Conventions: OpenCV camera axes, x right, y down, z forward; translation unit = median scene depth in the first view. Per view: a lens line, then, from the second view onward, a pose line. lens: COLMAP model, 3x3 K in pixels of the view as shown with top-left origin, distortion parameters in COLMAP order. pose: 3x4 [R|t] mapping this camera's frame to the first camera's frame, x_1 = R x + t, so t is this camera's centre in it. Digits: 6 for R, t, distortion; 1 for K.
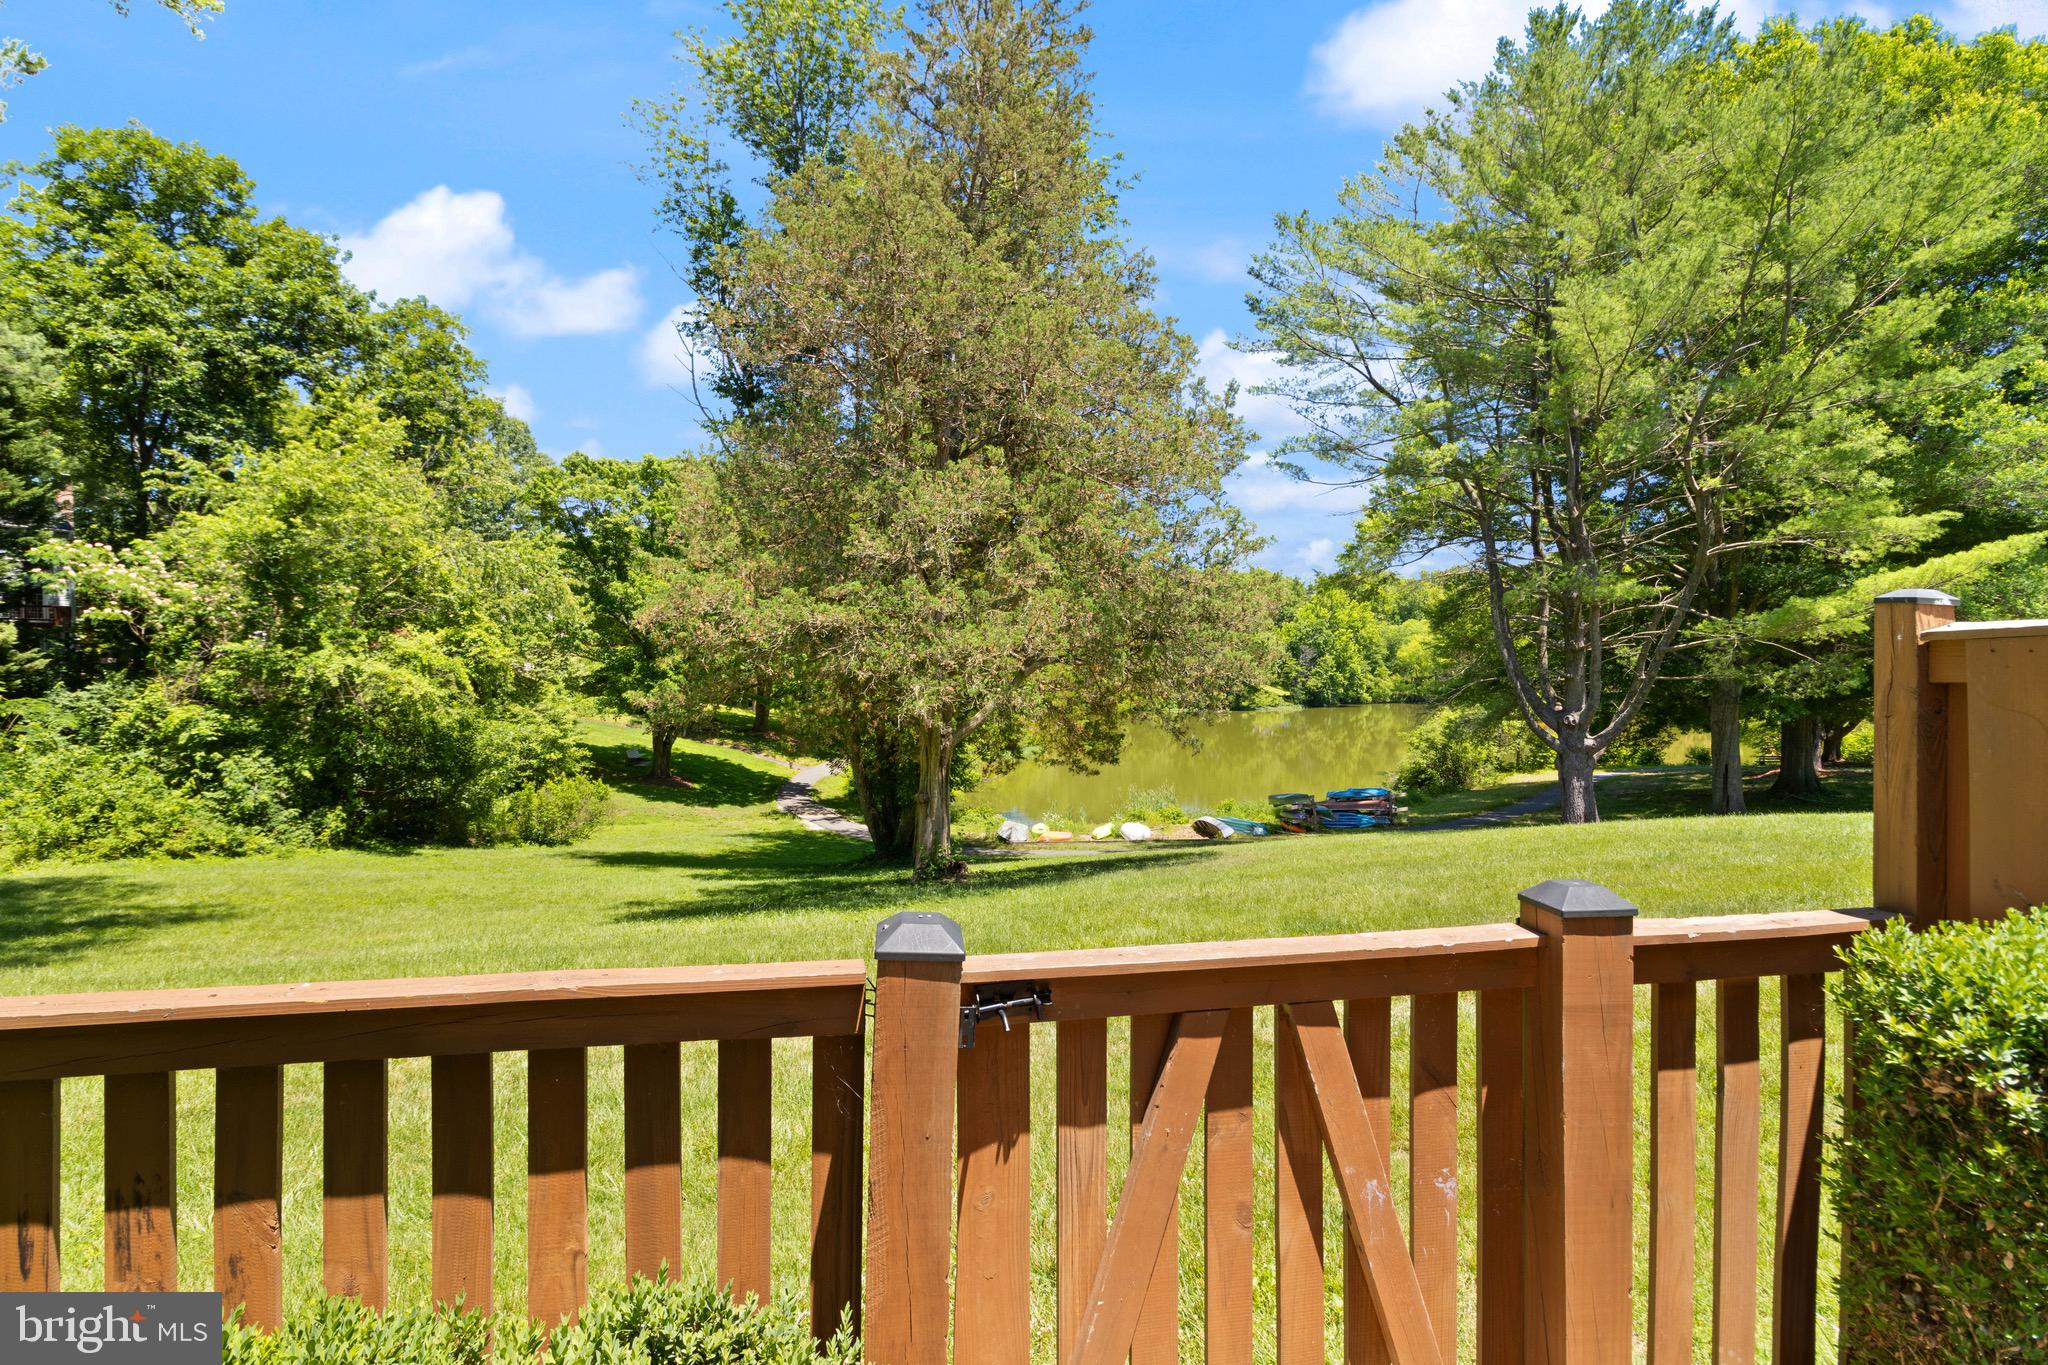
lens RADIAL K [[964.7, 0, 1002.1], [0, 964.7, 681.1], [0, 0, 1]] dist [0.000124, -0.000095]
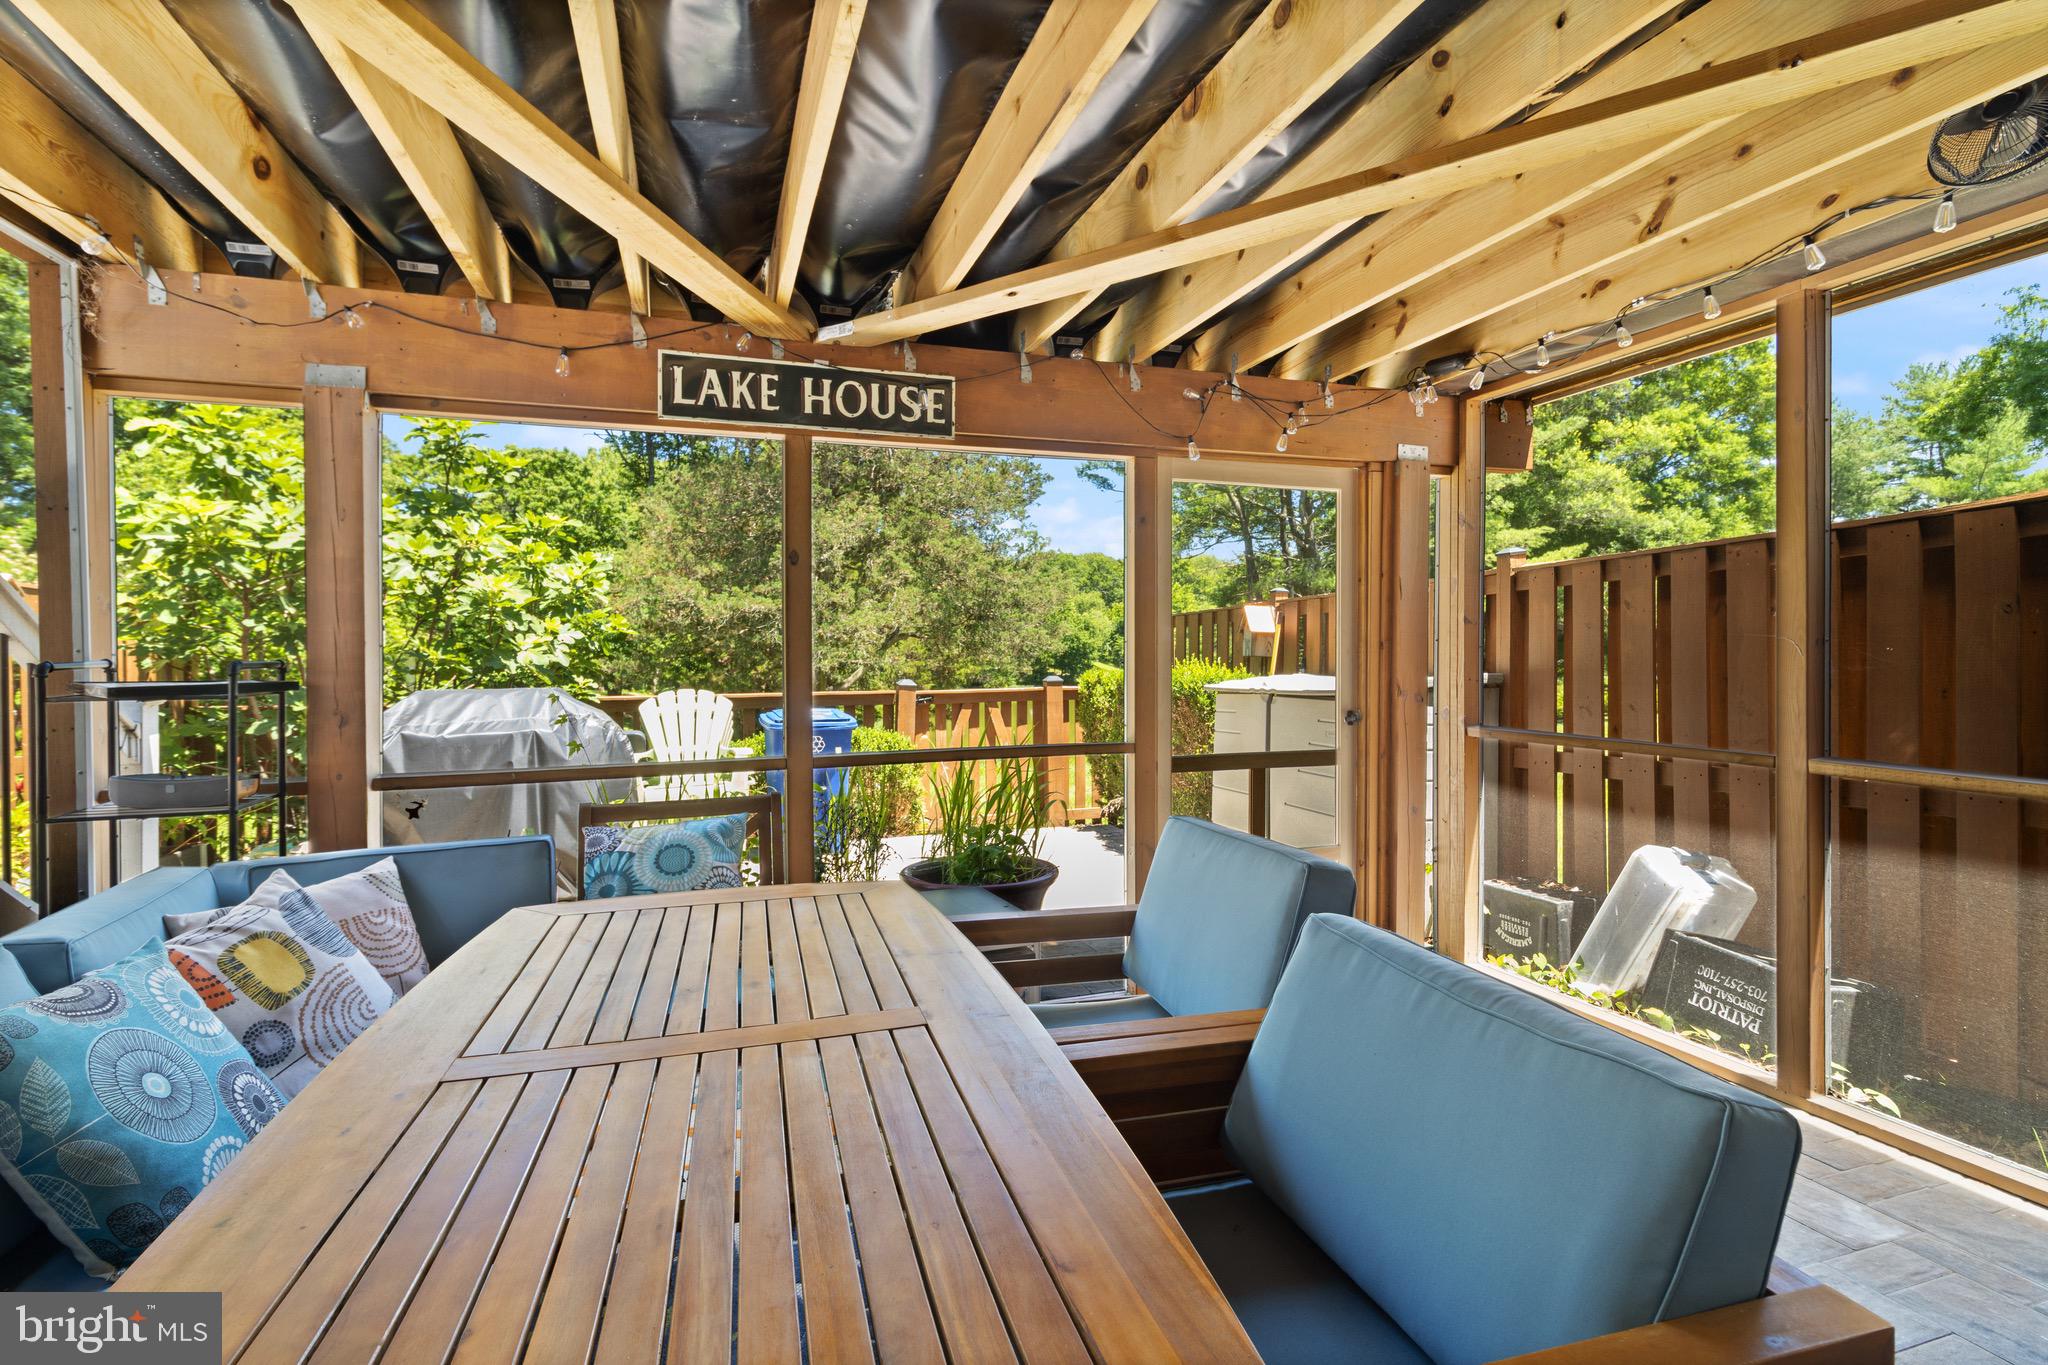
lens RADIAL K [[964.7, 0, 1011.0], [0, 964.7, 647.4], [0, 0, 1]] dist [0.000124, -0.000095]
pose [[0.985079, -0.008187, 0.171909, -0.023869], [0.010693, 0.999850, -0.013656, 0.009571], [-0.171772, 0.015290, 0.985018, -0.228572]]
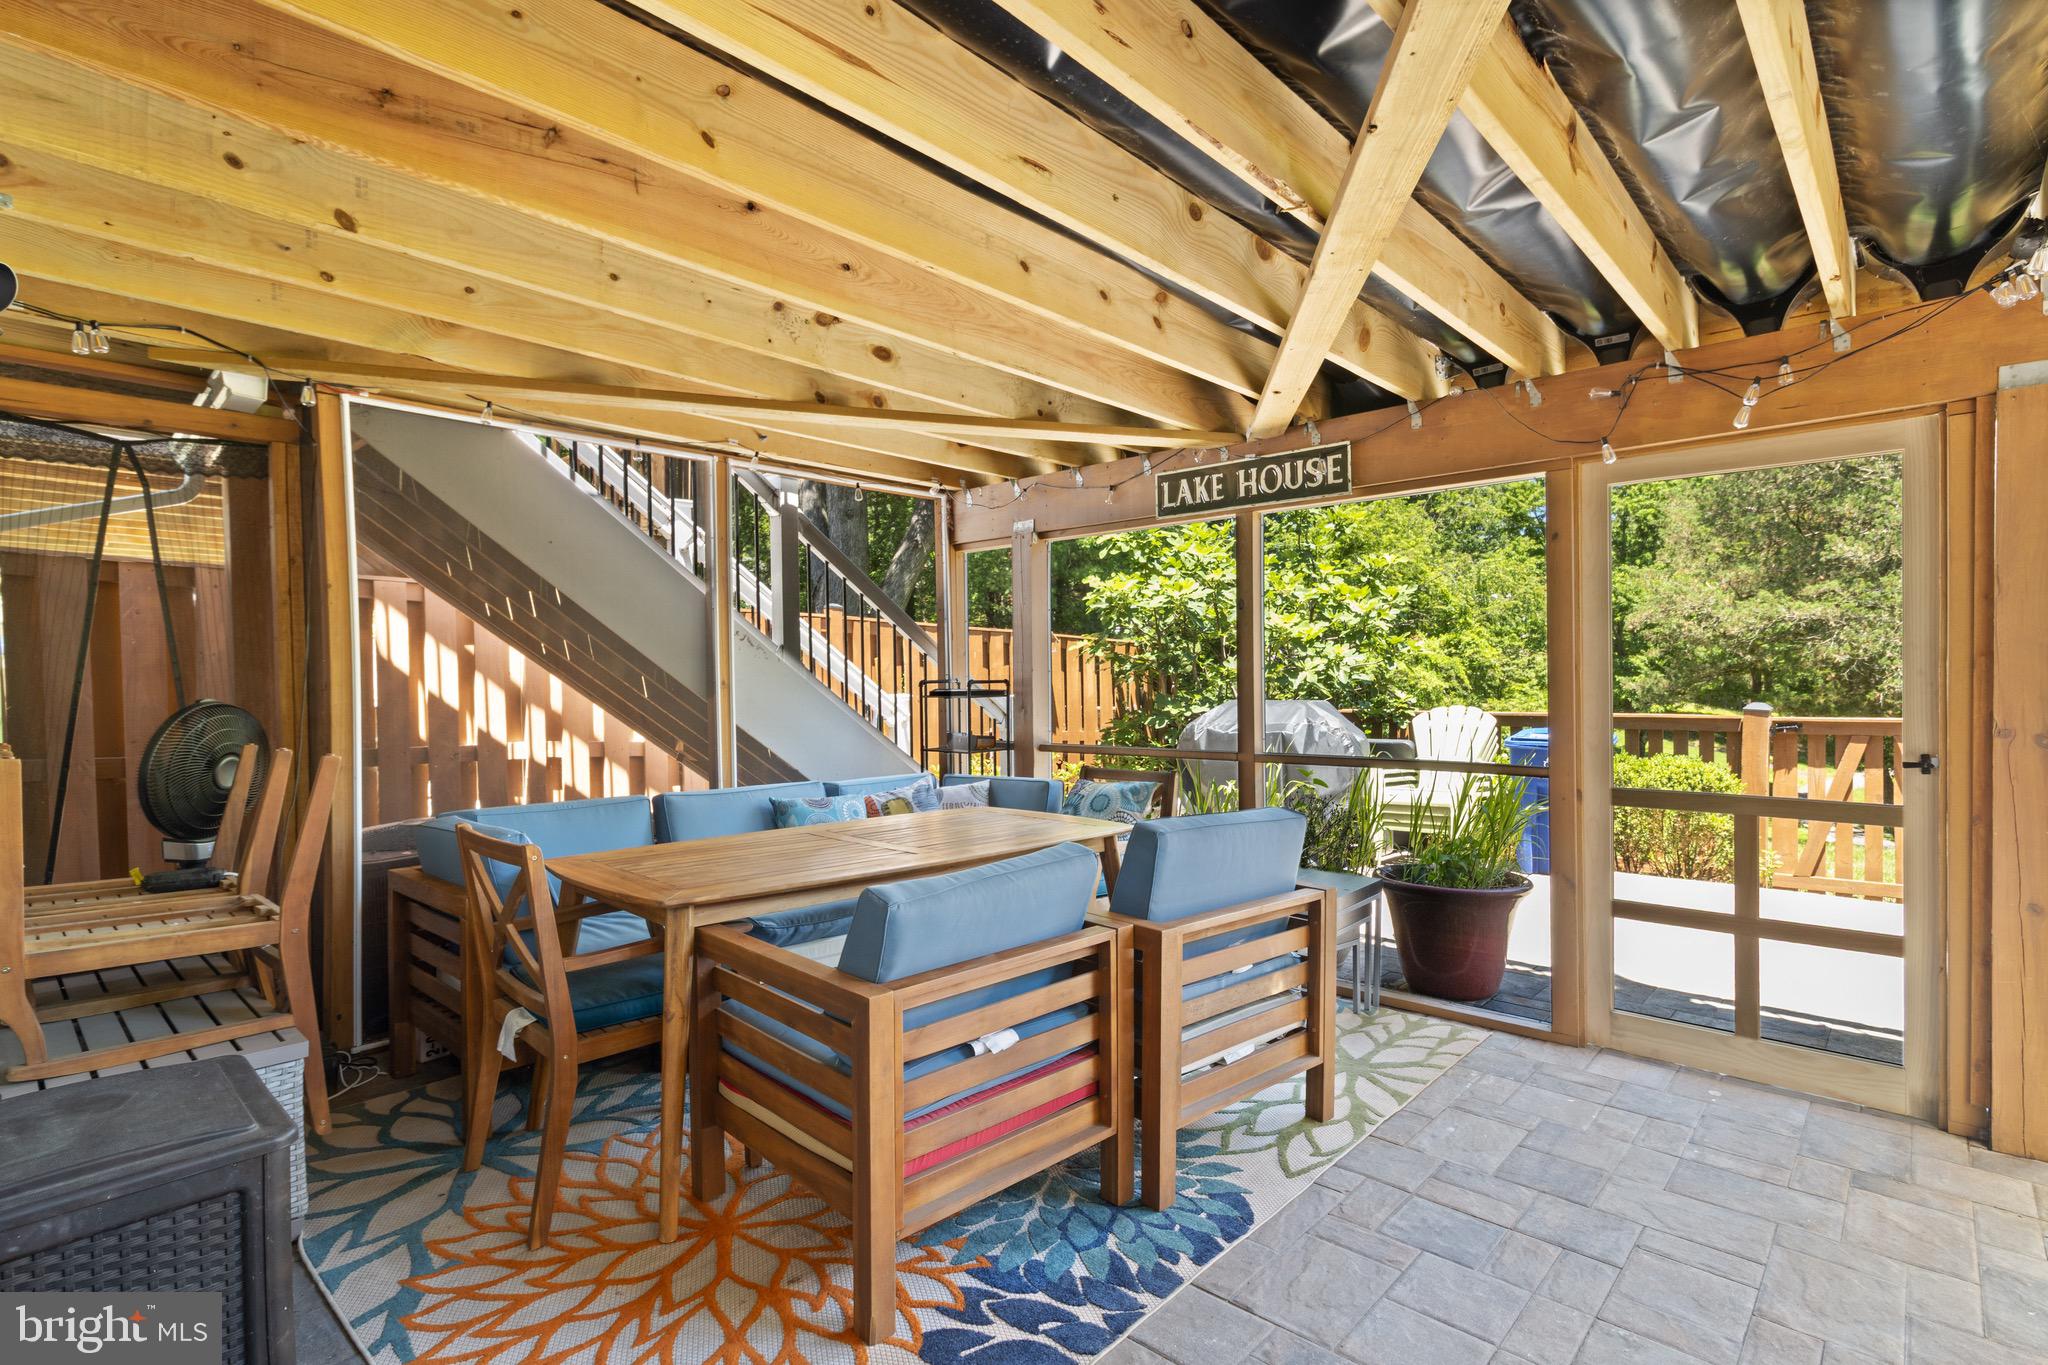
lens RADIAL K [[964.7, 0, 1017.8], [0, 964.7, 696.6], [0, 0, 1]] dist [0.000124, -0.000095]
pose [[0.619514, 0.007954, -0.784946, 0.069942], [0.003254, 0.999914, 0.012700, 0.009621], [0.784979, -0.010422, 0.619434, -0.235202]]
